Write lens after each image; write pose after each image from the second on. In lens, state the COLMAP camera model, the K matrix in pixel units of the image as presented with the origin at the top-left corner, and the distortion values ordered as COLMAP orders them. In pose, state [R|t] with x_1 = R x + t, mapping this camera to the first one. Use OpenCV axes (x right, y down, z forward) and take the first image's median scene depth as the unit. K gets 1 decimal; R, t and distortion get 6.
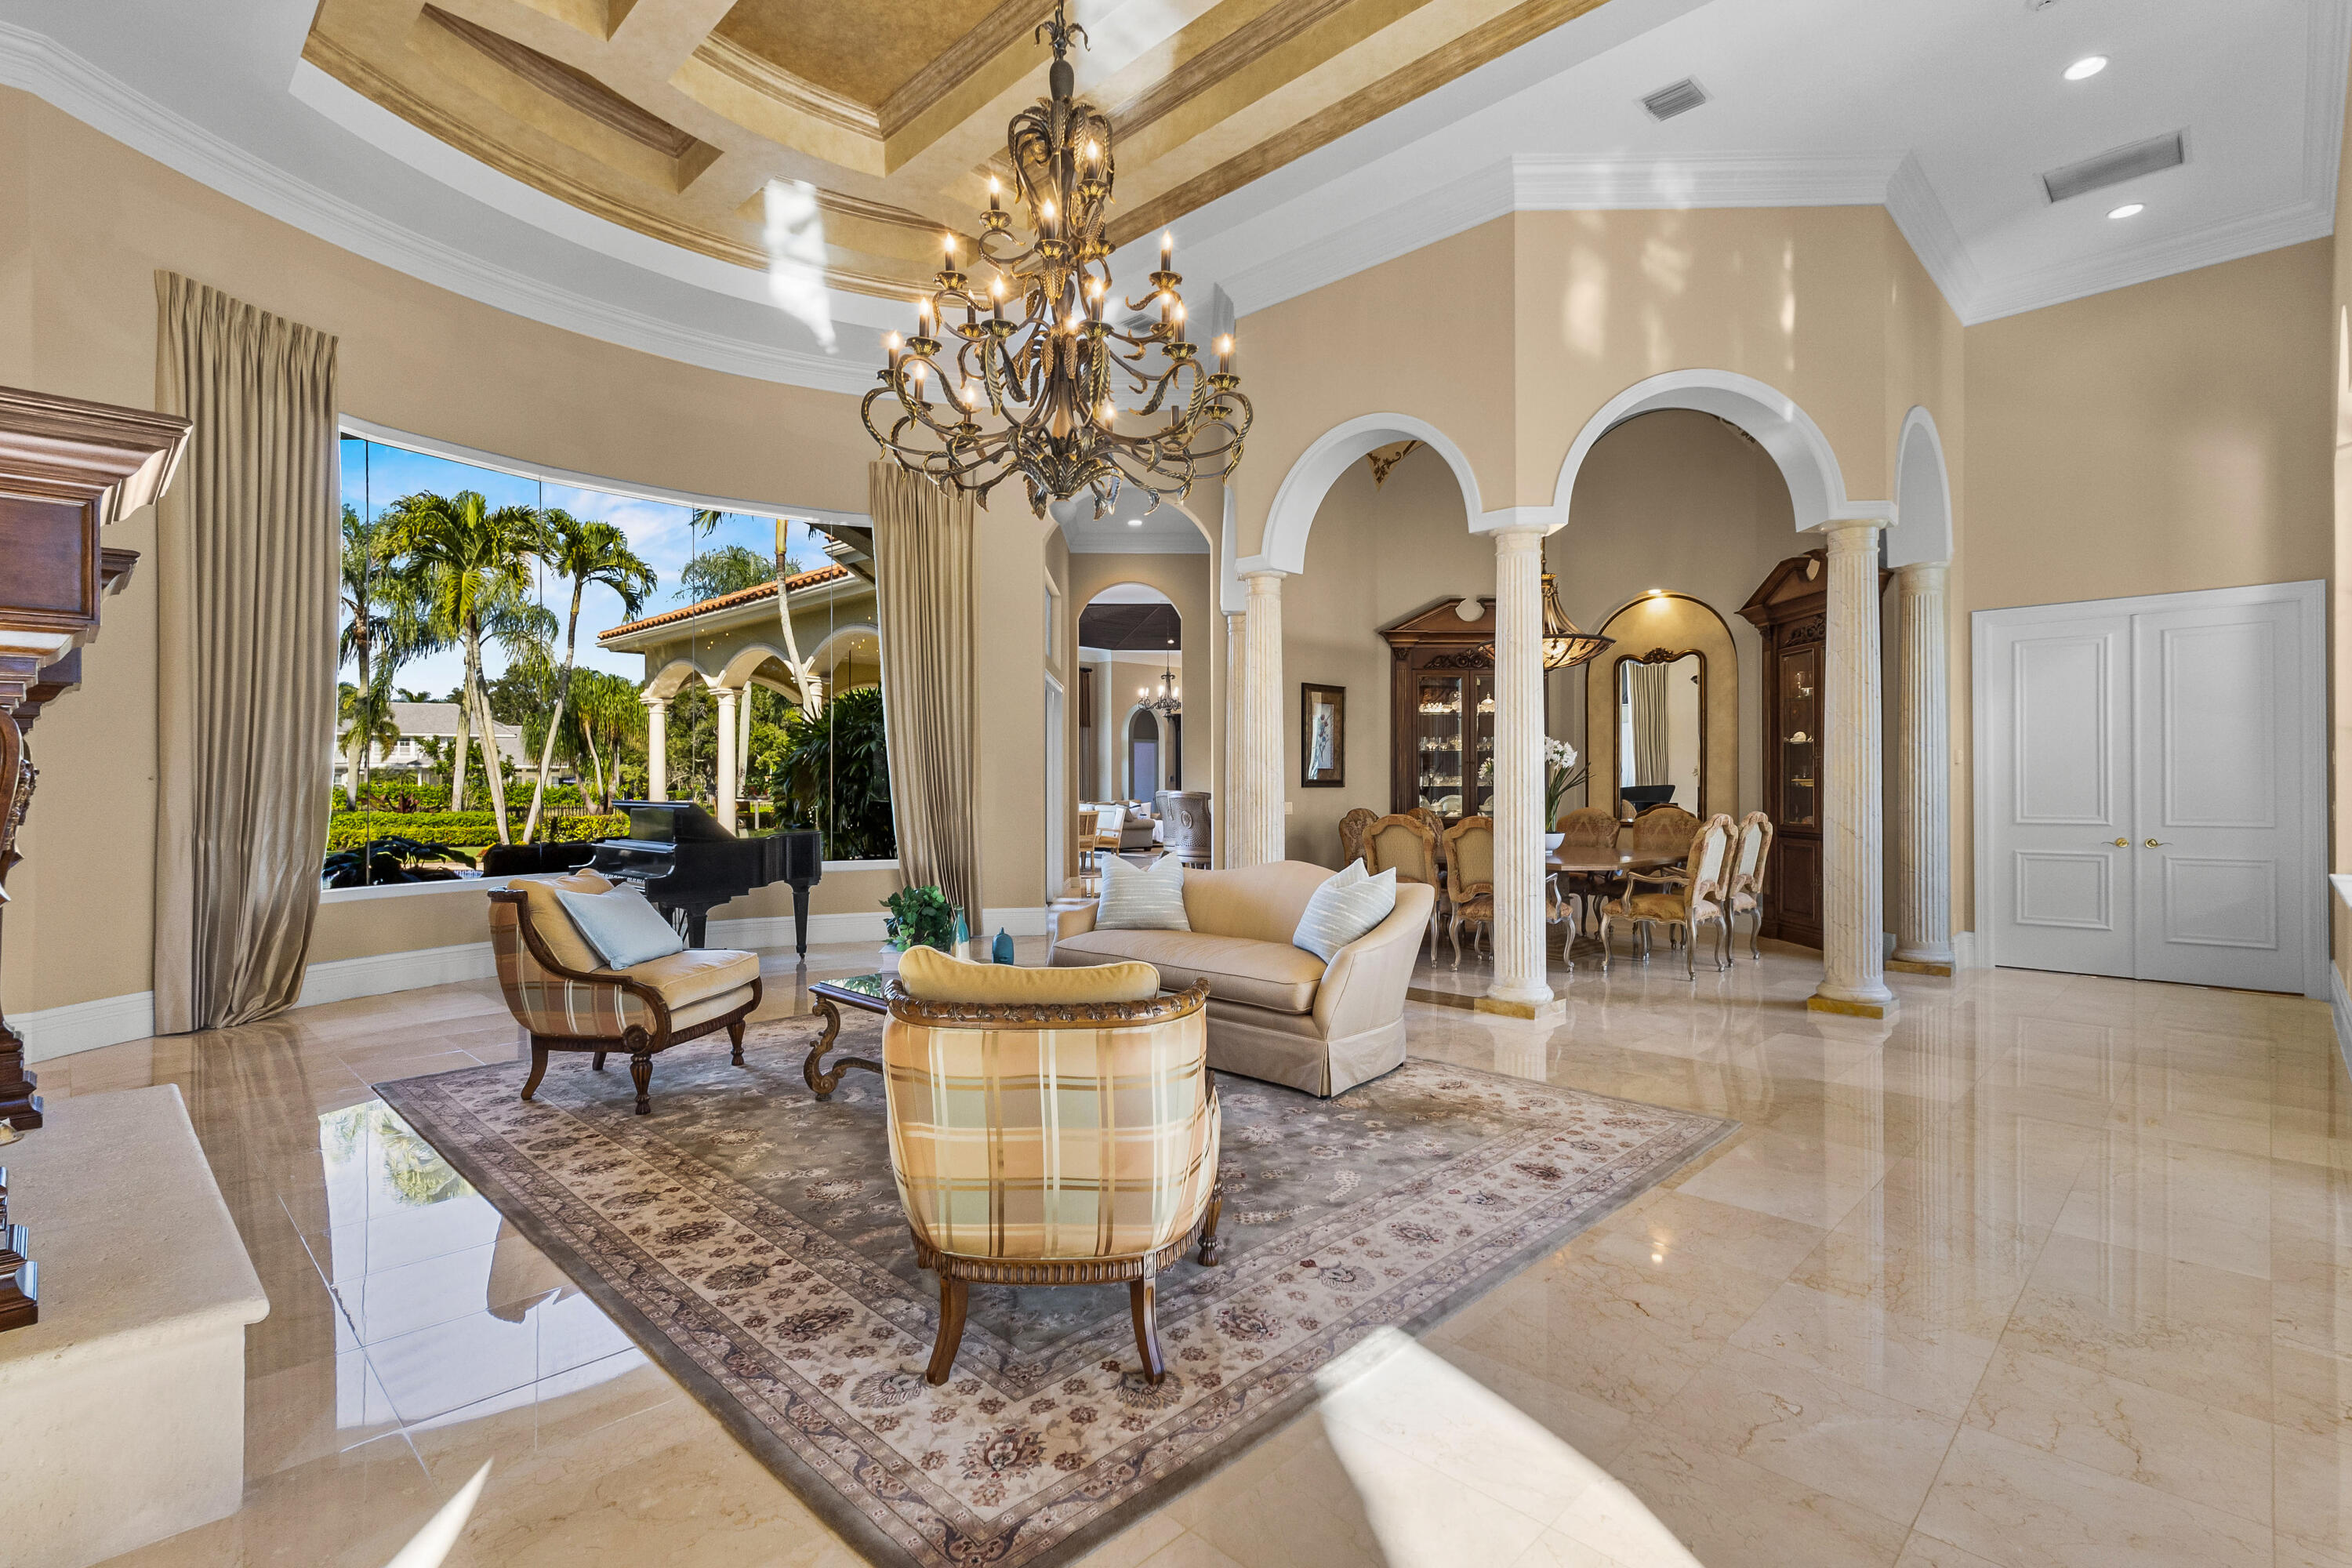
lens RADIAL K [[1098.4, 0, 1176.0], [0, 1098.4, 784.0], [0, 0, 1]] dist [-0.003198, -0.000197]
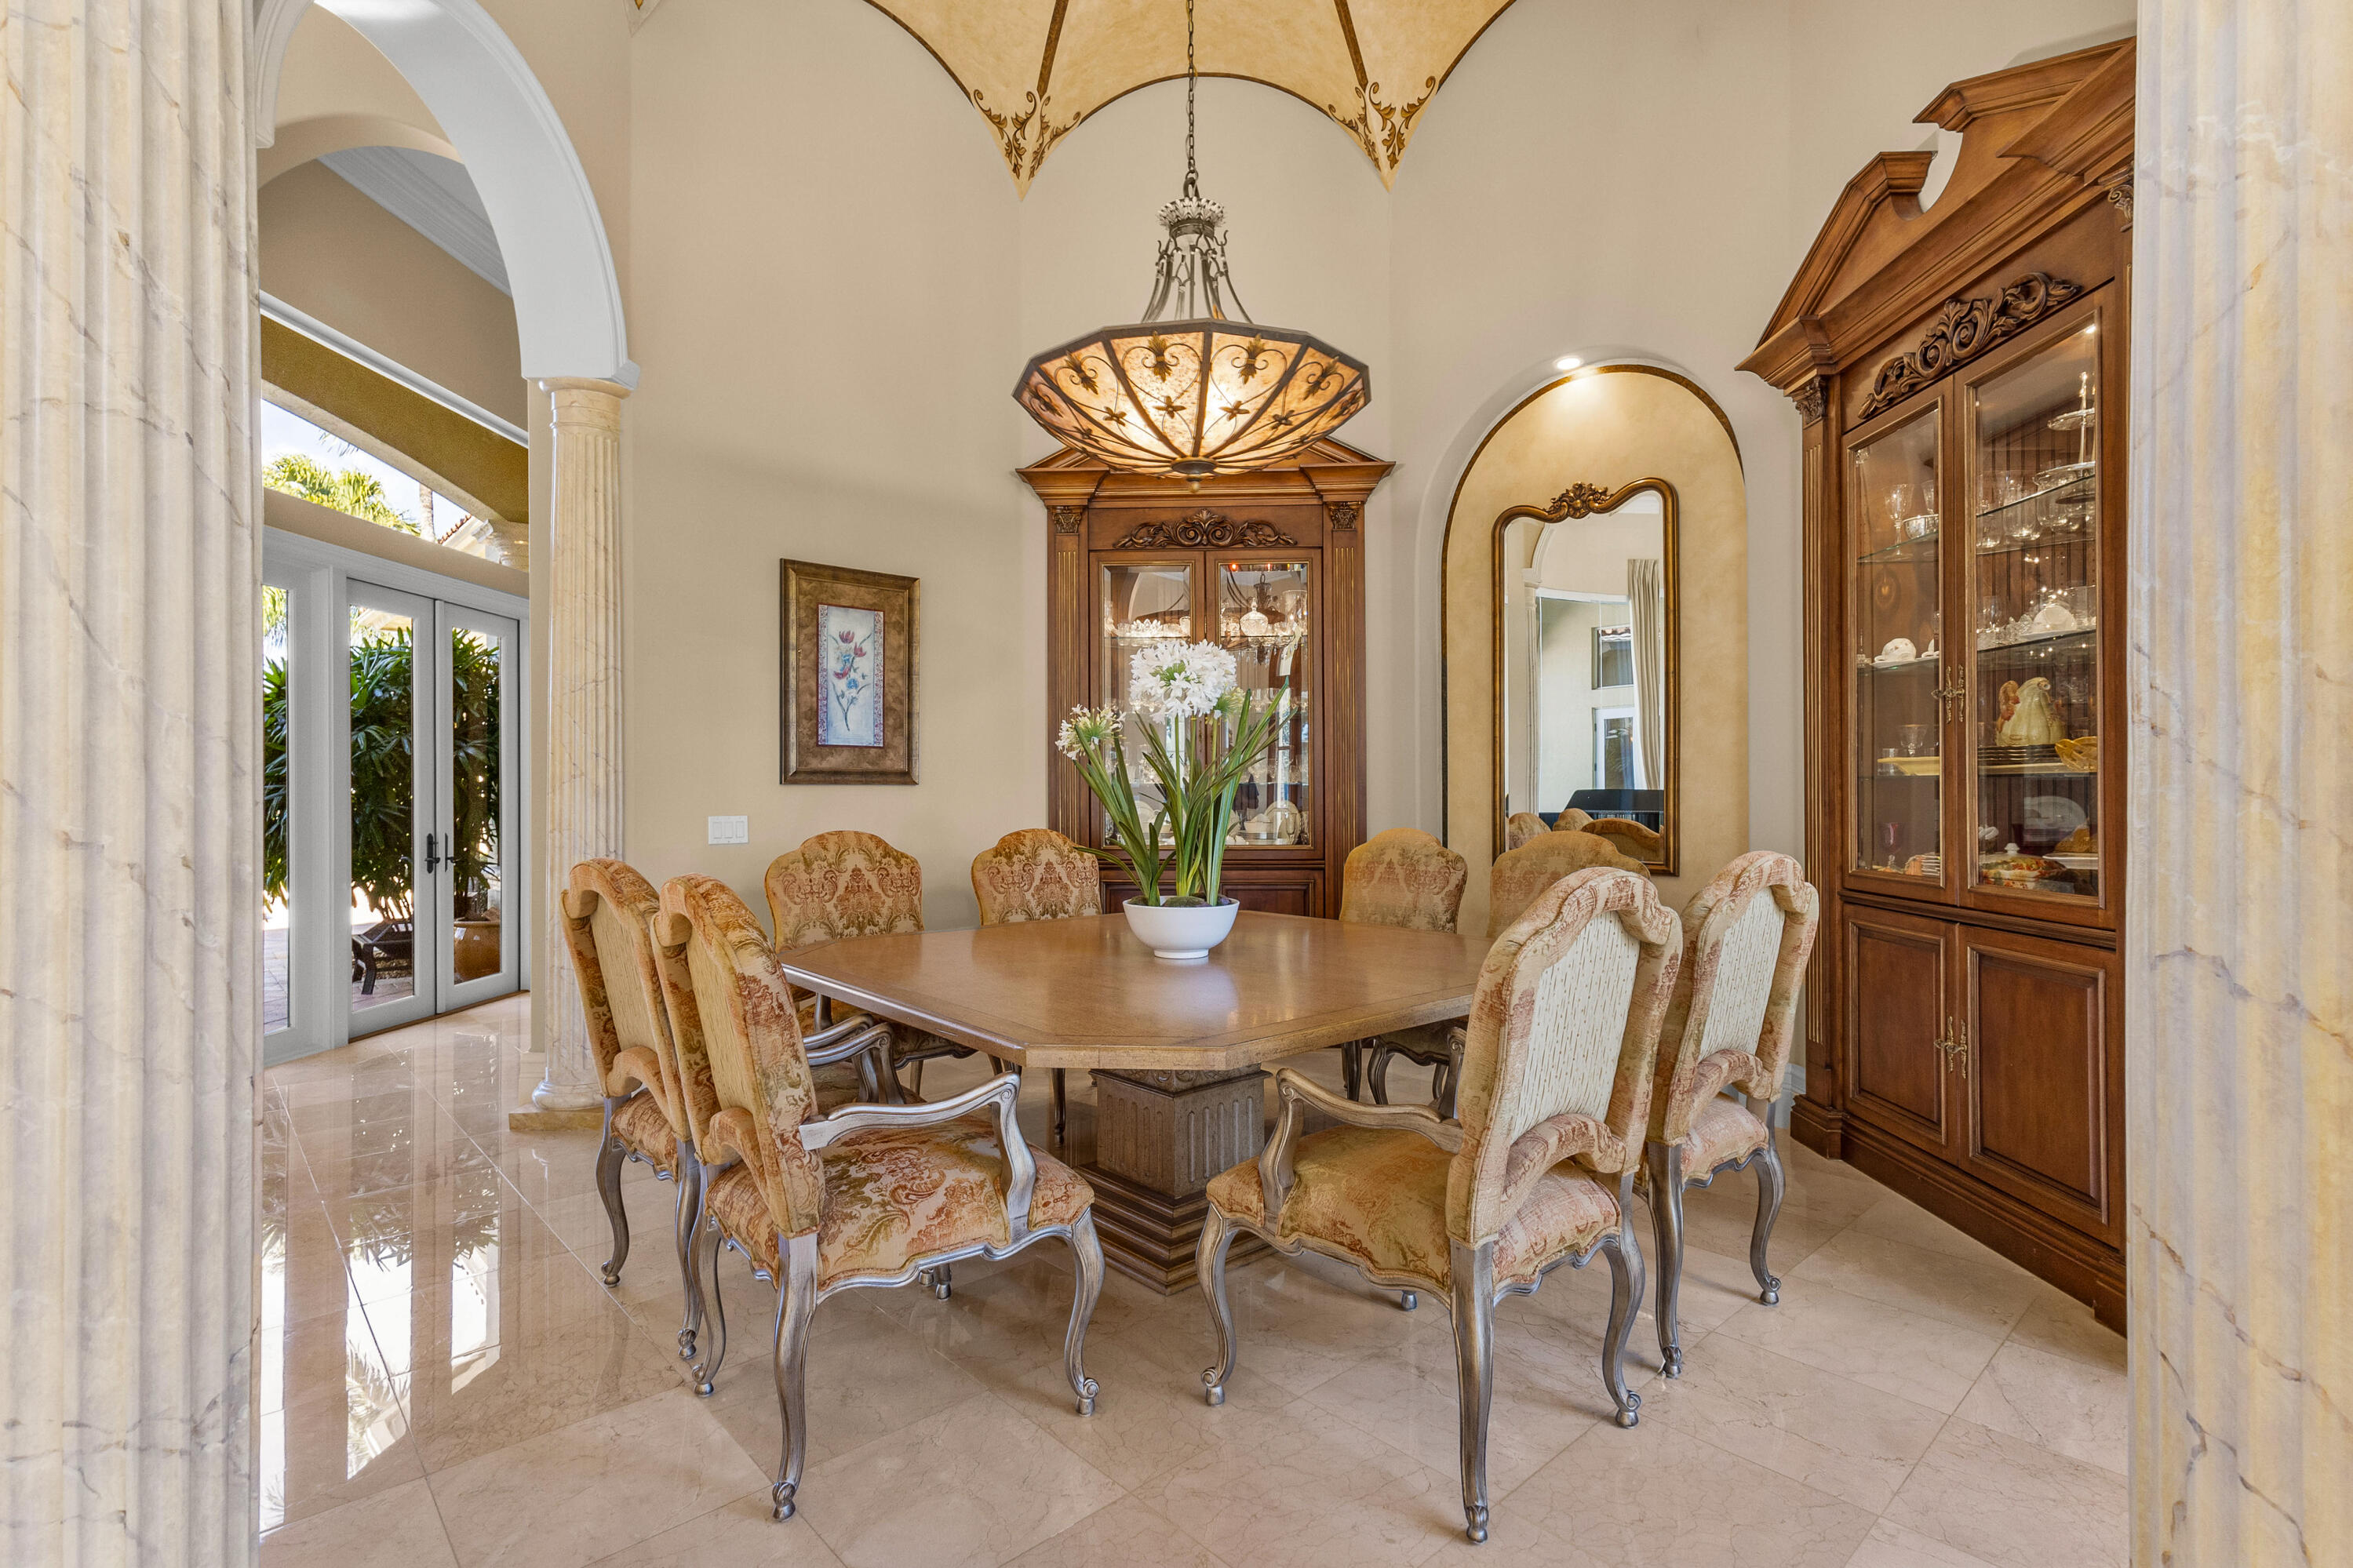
lens RADIAL K [[1107.4, 0, 1176.5], [0, 1107.4, 784.0], [0, 0, 1]] dist [0.016338, -0.000260]
pose [[0.998823, -0.001873, -0.048462, 0.314359], [0.001519, 0.999972, -0.007339, 0.006715], [0.048474, 0.007256, 0.998798, 0.562031]]
